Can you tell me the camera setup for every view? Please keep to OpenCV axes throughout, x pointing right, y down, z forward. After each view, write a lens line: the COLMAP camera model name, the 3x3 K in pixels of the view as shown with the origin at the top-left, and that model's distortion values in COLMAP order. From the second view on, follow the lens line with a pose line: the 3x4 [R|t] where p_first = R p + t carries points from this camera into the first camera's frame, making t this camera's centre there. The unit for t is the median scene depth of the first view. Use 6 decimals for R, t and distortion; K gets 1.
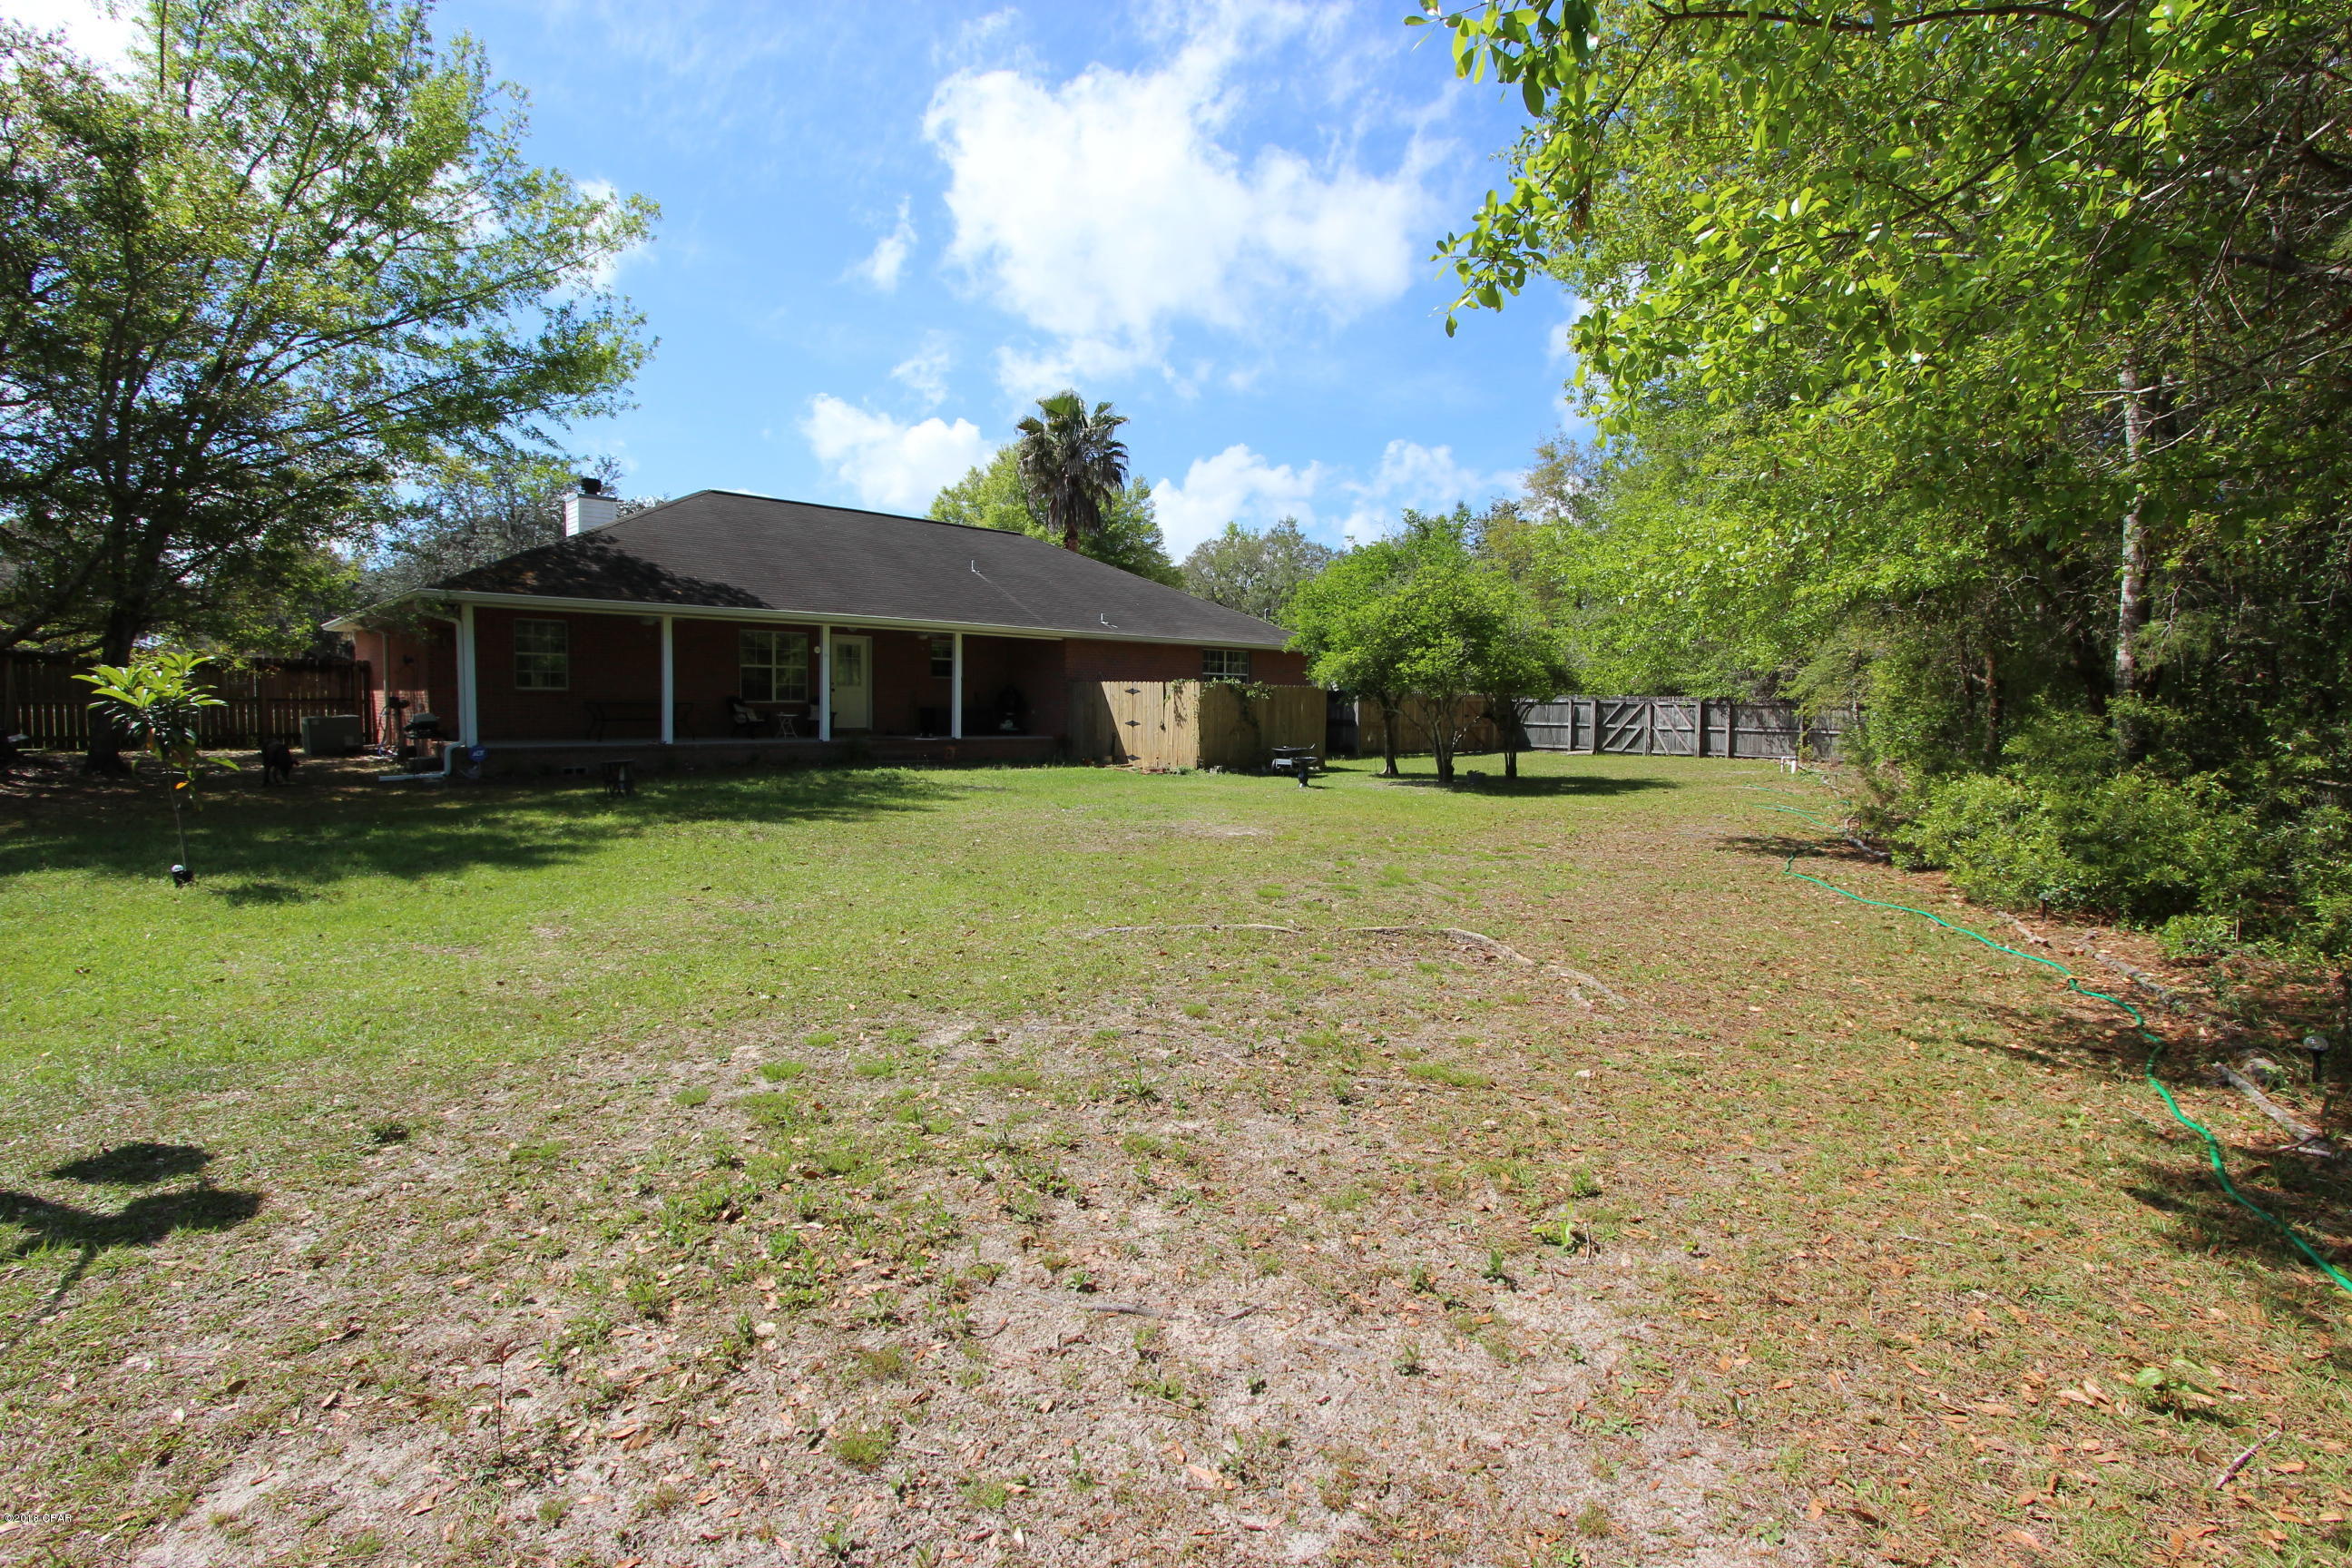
lens RADIAL K [[1091.9, 0, 1198.6], [0, 1091.9, 758.1], [0, 0, 1]] dist [-0.018041, -0.000185]
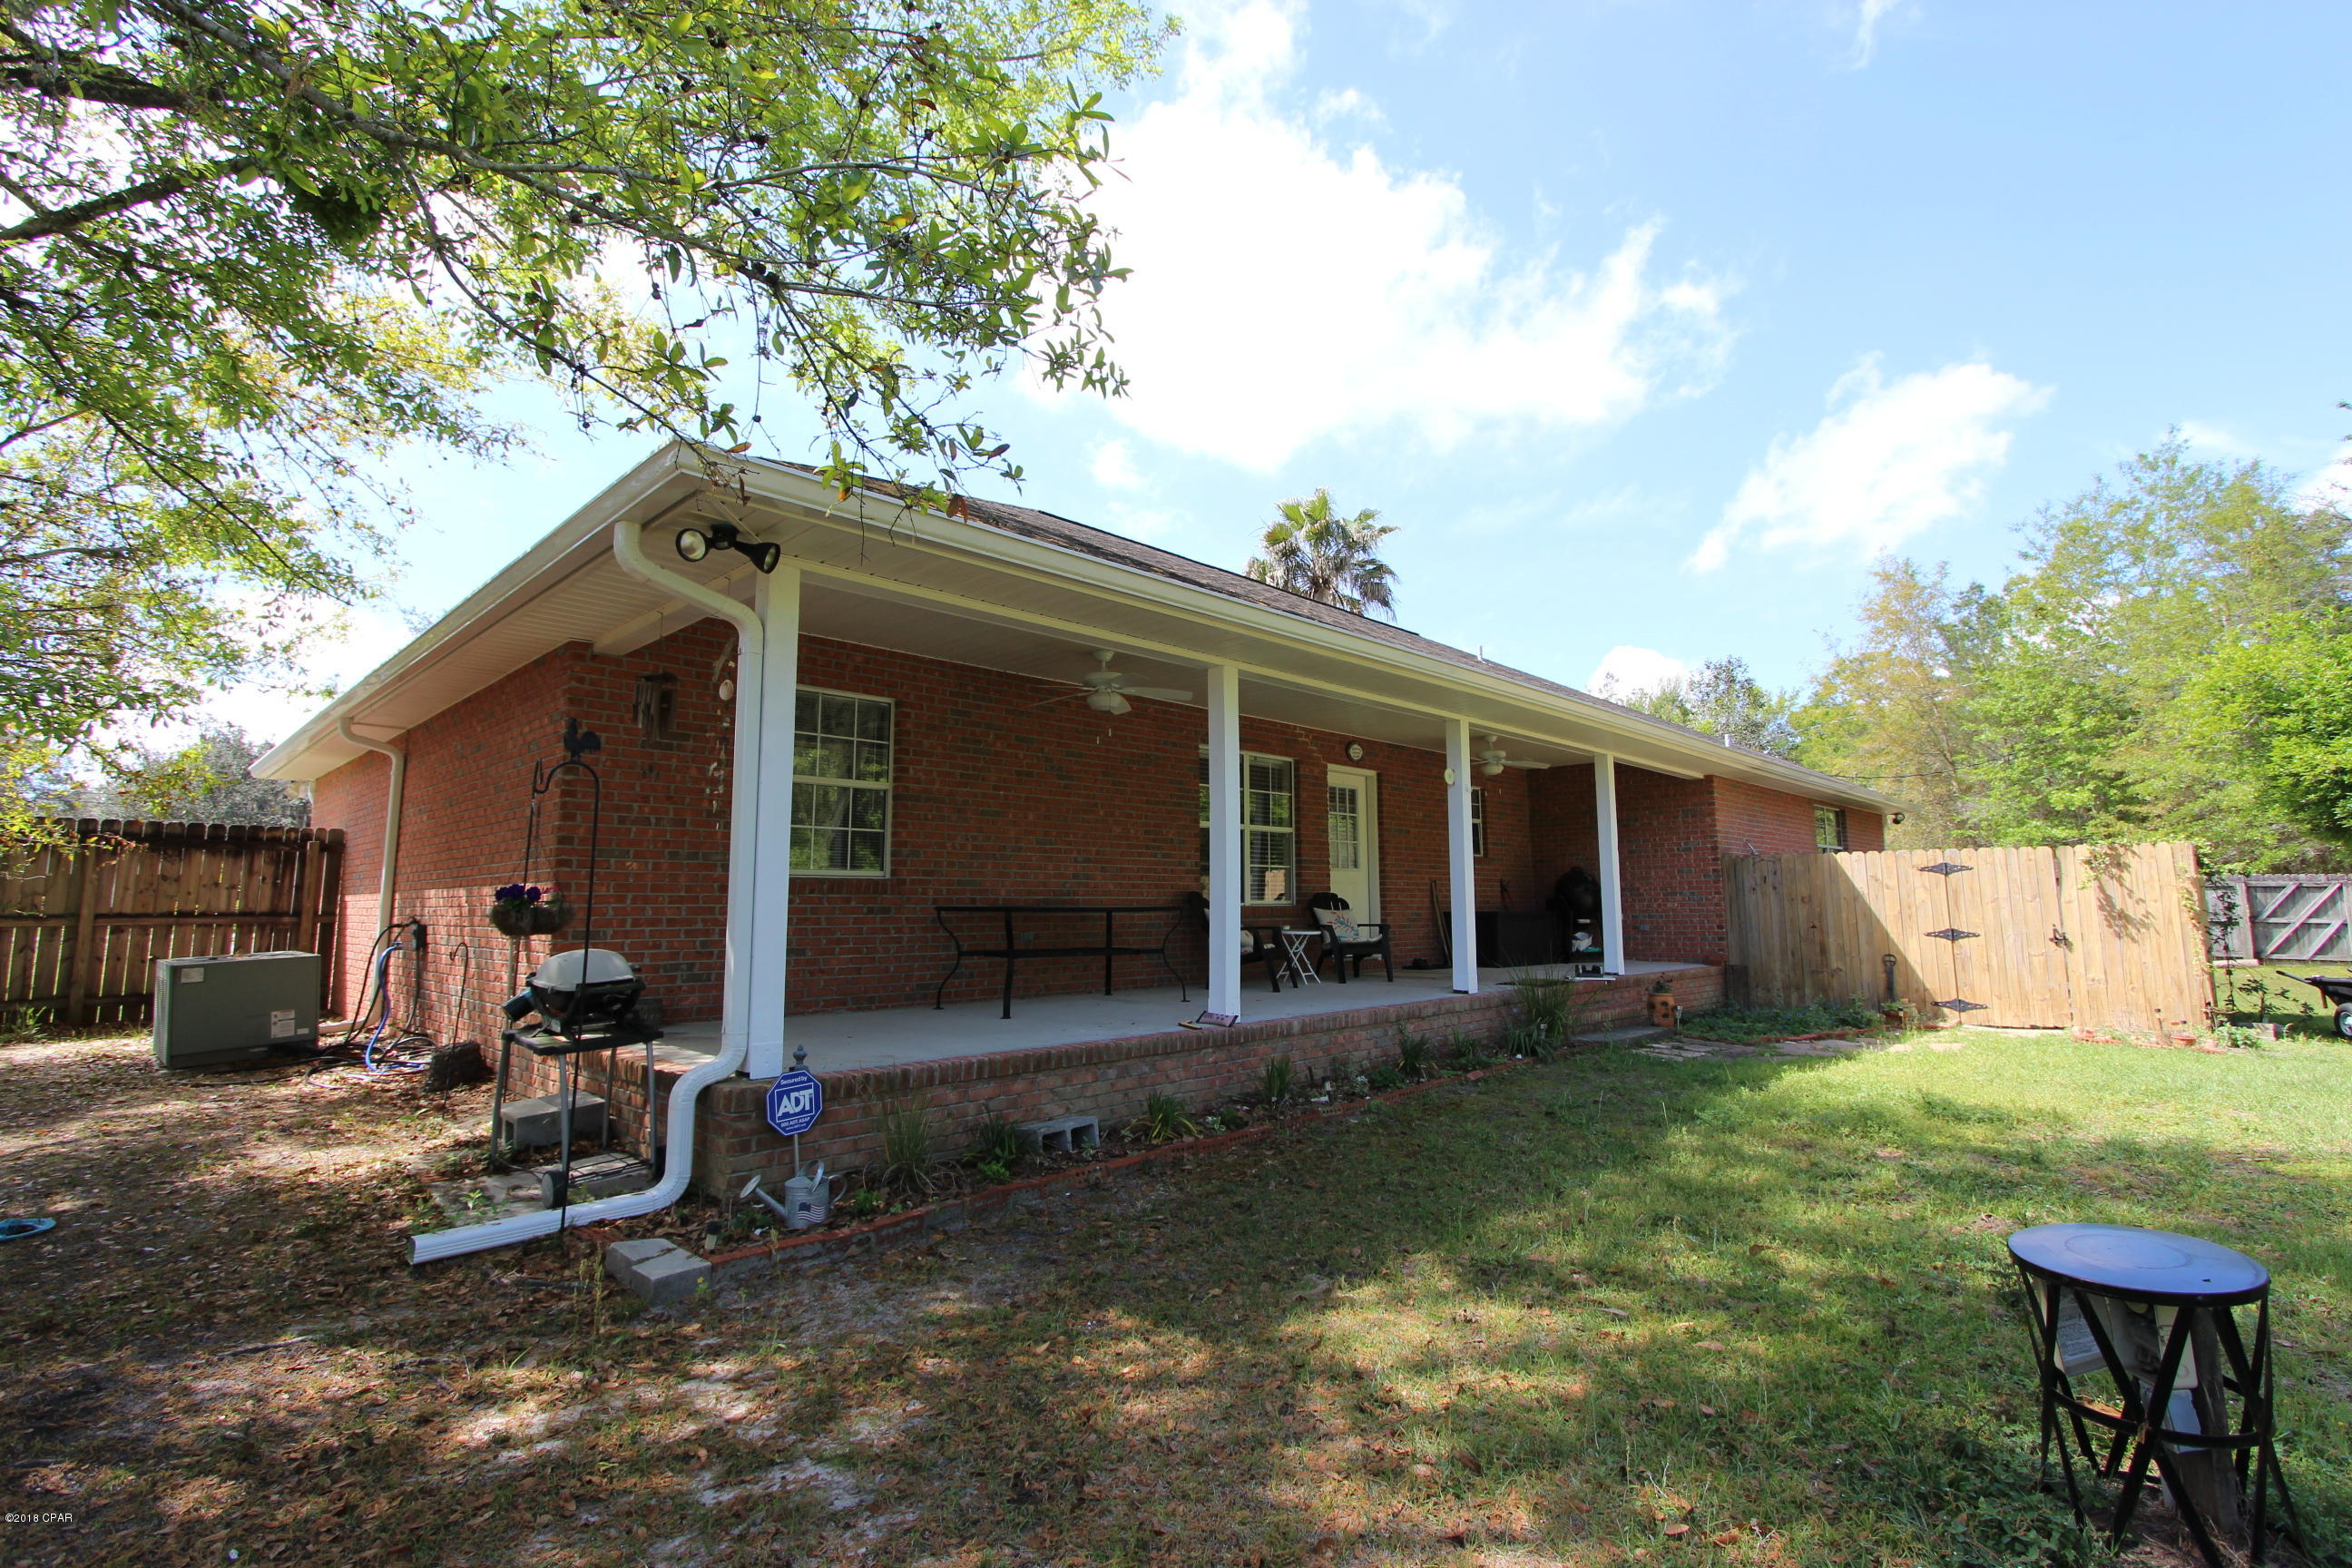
lens RADIAL K [[1091.9, 0, 1198.6], [0, 1091.9, 758.1], [0, 0, 1]] dist [-0.018041, -0.000185]
pose [[0.998841, -0.015840, 0.045453, -0.429490], [0.024393, 0.980636, -0.194313, -0.023959], [-0.041495, 0.195197, 0.979886, 0.536336]]
